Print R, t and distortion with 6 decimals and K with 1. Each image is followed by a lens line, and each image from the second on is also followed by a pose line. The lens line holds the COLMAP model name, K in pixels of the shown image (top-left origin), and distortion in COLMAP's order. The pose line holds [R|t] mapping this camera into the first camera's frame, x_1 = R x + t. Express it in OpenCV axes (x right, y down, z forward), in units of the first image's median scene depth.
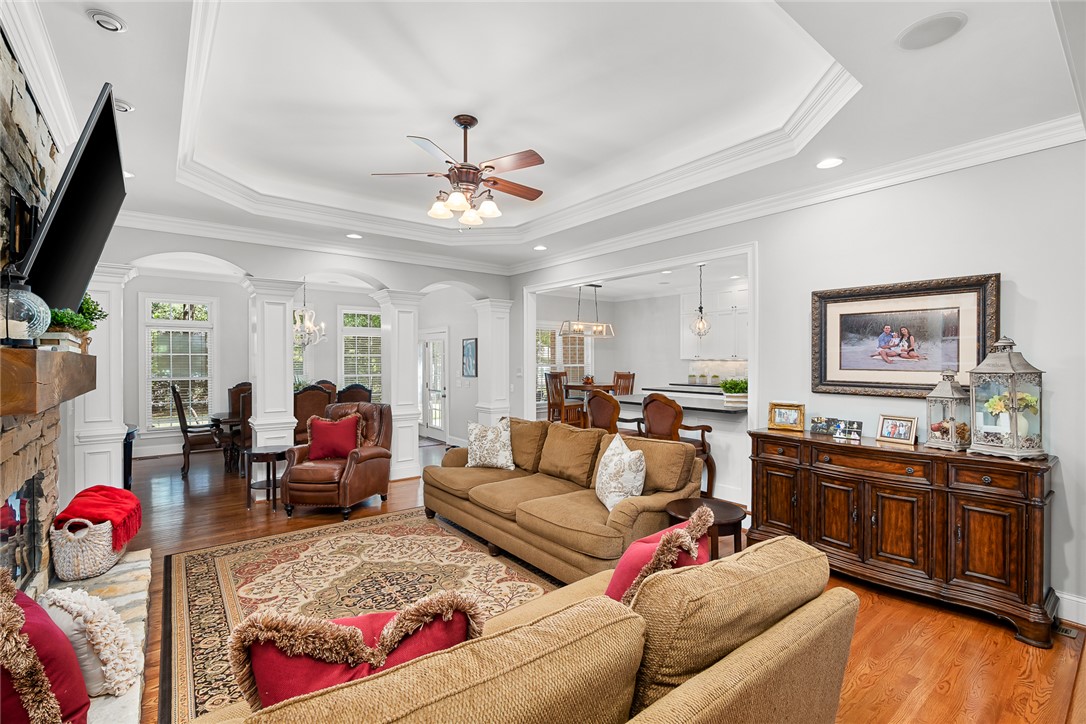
lens RADIAL K [[493.9, 0, 539.0], [0, 493.9, 365.1], [0, 0, 1]] dist [0.004681, 0.004860]
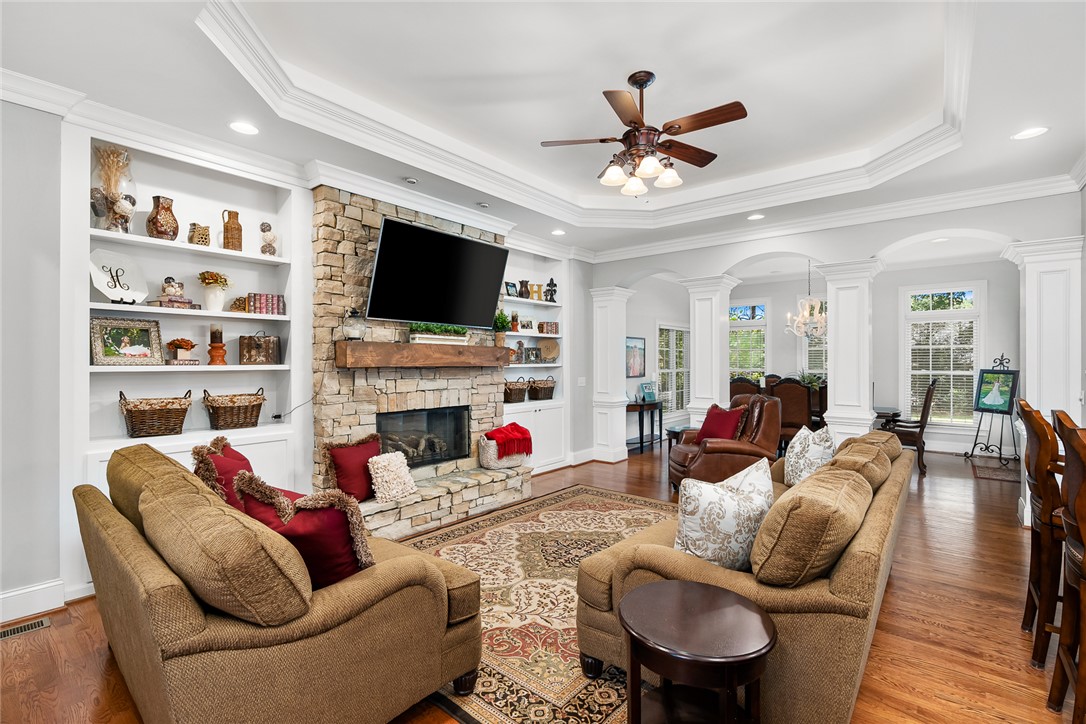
lens RADIAL K [[493.9, 0, 543.4], [0, 493.9, 362.8], [0, 0, 1]] dist [0.004681, 0.004860]
pose [[0.221206, 0.005149, -0.975214, 0.696951], [-0.009233, 0.999952, 0.003186, 0.024495], [0.975183, 0.008299, 0.221243, 0.619484]]
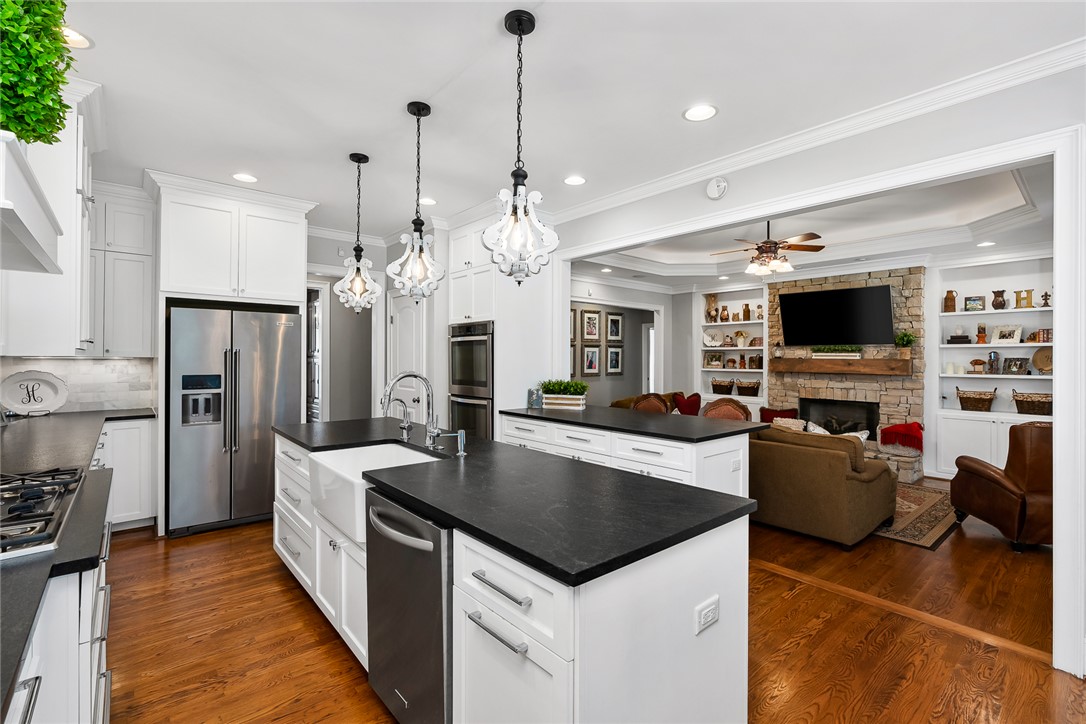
lens RADIAL K [[493.9, 0, 550.5], [0, 493.9, 357.1], [0, 0, 1]] dist [0.004681, 0.004860]
pose [[-0.997458, -0.002073, -0.071233, 0.683201], [-0.002573, 0.999973, 0.006924, -0.035030], [0.071216, 0.007089, -0.997436, 2.564035]]
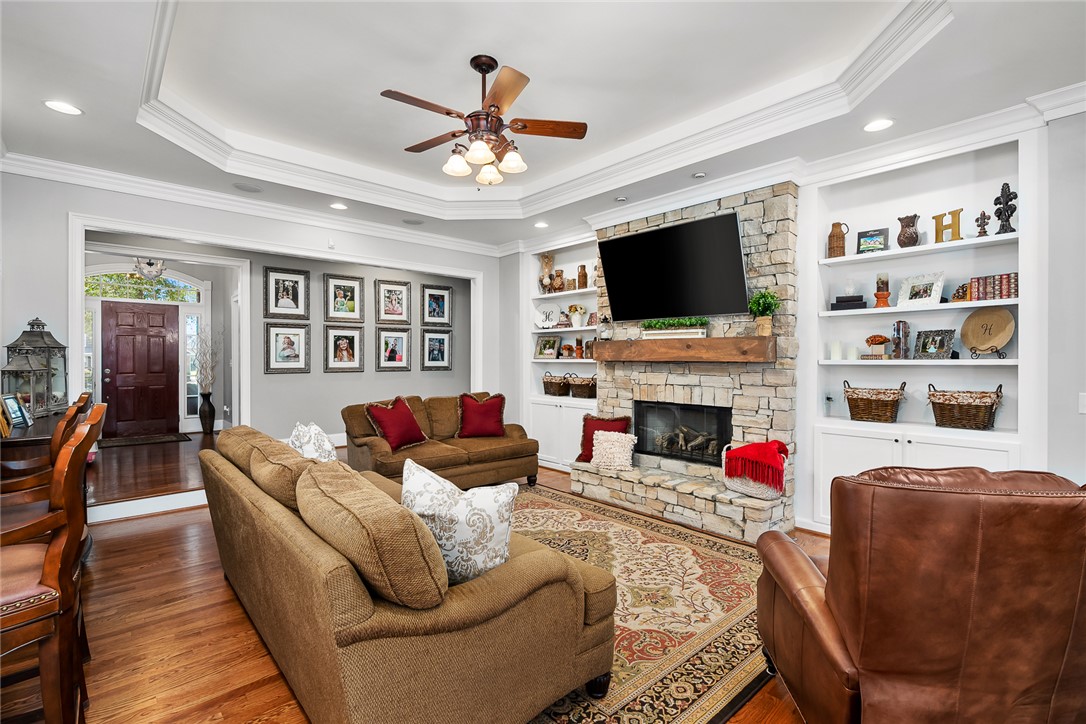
lens RADIAL K [[493.9, 0, 549.4], [0, 493.9, 362.6], [0, 0, 1]] dist [0.004681, 0.004860]
pose [[-0.996344, 0.002321, -0.085395, -0.189421], [0.001010, 0.999881, 0.015386, 0.024035], [0.085421, 0.015243, -0.996228, 1.887459]]
